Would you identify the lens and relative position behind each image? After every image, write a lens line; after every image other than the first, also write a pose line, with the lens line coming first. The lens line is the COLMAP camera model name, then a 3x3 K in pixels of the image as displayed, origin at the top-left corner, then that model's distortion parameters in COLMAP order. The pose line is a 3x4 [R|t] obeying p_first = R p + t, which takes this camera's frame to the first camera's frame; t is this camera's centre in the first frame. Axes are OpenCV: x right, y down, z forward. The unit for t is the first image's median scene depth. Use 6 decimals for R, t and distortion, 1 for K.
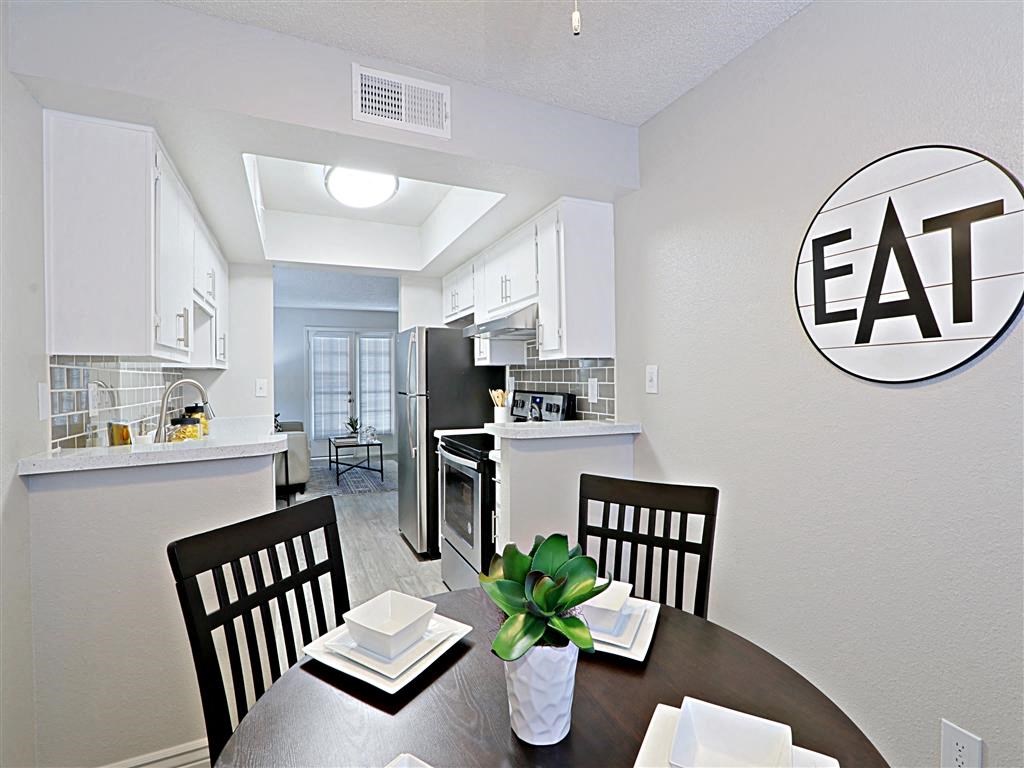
lens RADIAL K [[483.5, 0, 505.9], [0, 483.5, 382.1], [0, 0, 1]] dist [-0.008054, 0.001827]
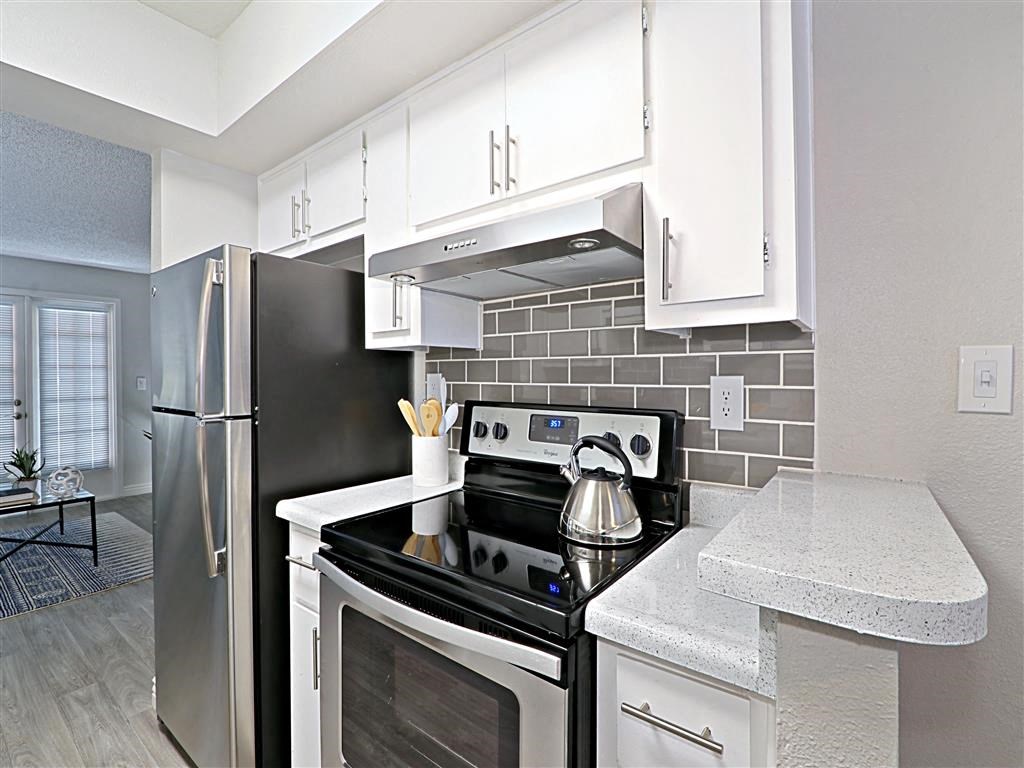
lens RADIAL K [[483.5, 0, 506.5], [0, 483.5, 381.9], [0, 0, 1]] dist [-0.008054, 0.001827]
pose [[0.889518, -0.001042, 0.456899, -0.148414], [0.001248, 0.999999, -0.000150, -0.001949], [-0.456899, 0.000704, 0.889518, 0.497740]]
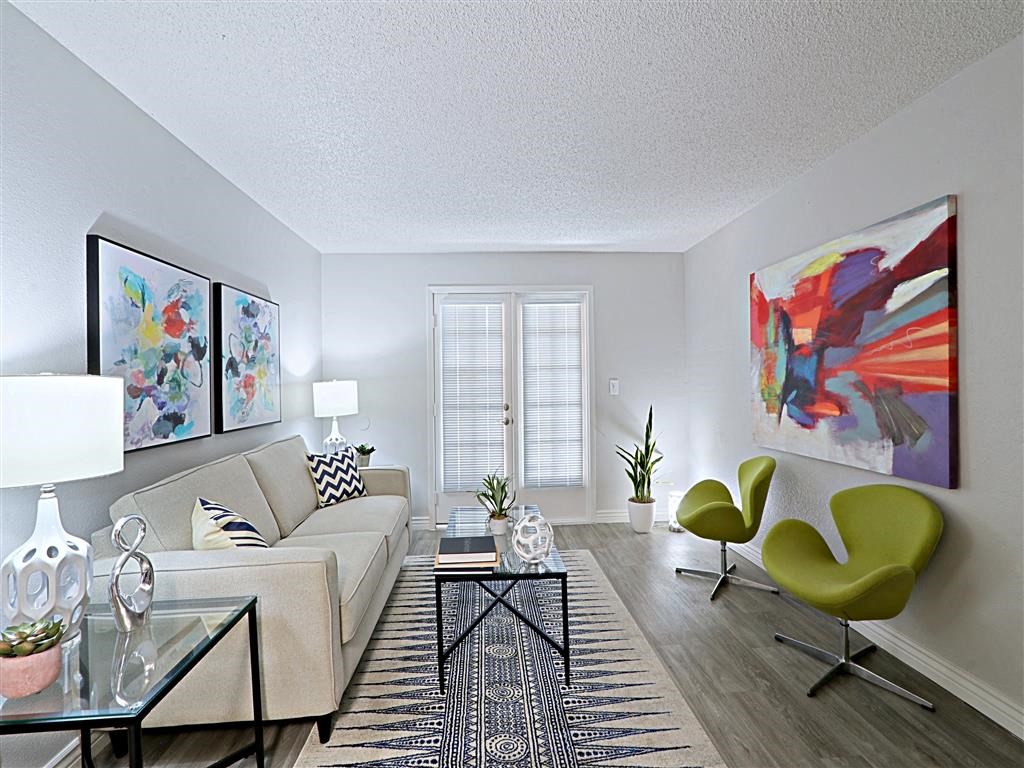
lens RADIAL K [[483.5, 0, 510.9], [0, 483.5, 384.6], [0, 0, 1]] dist [-0.008054, 0.001827]
pose [[0.935558, -0.002389, -0.353166, -0.279637], [0.004256, 0.999981, 0.004511, -0.009669], [0.353148, -0.005723, 0.935550, 1.083919]]
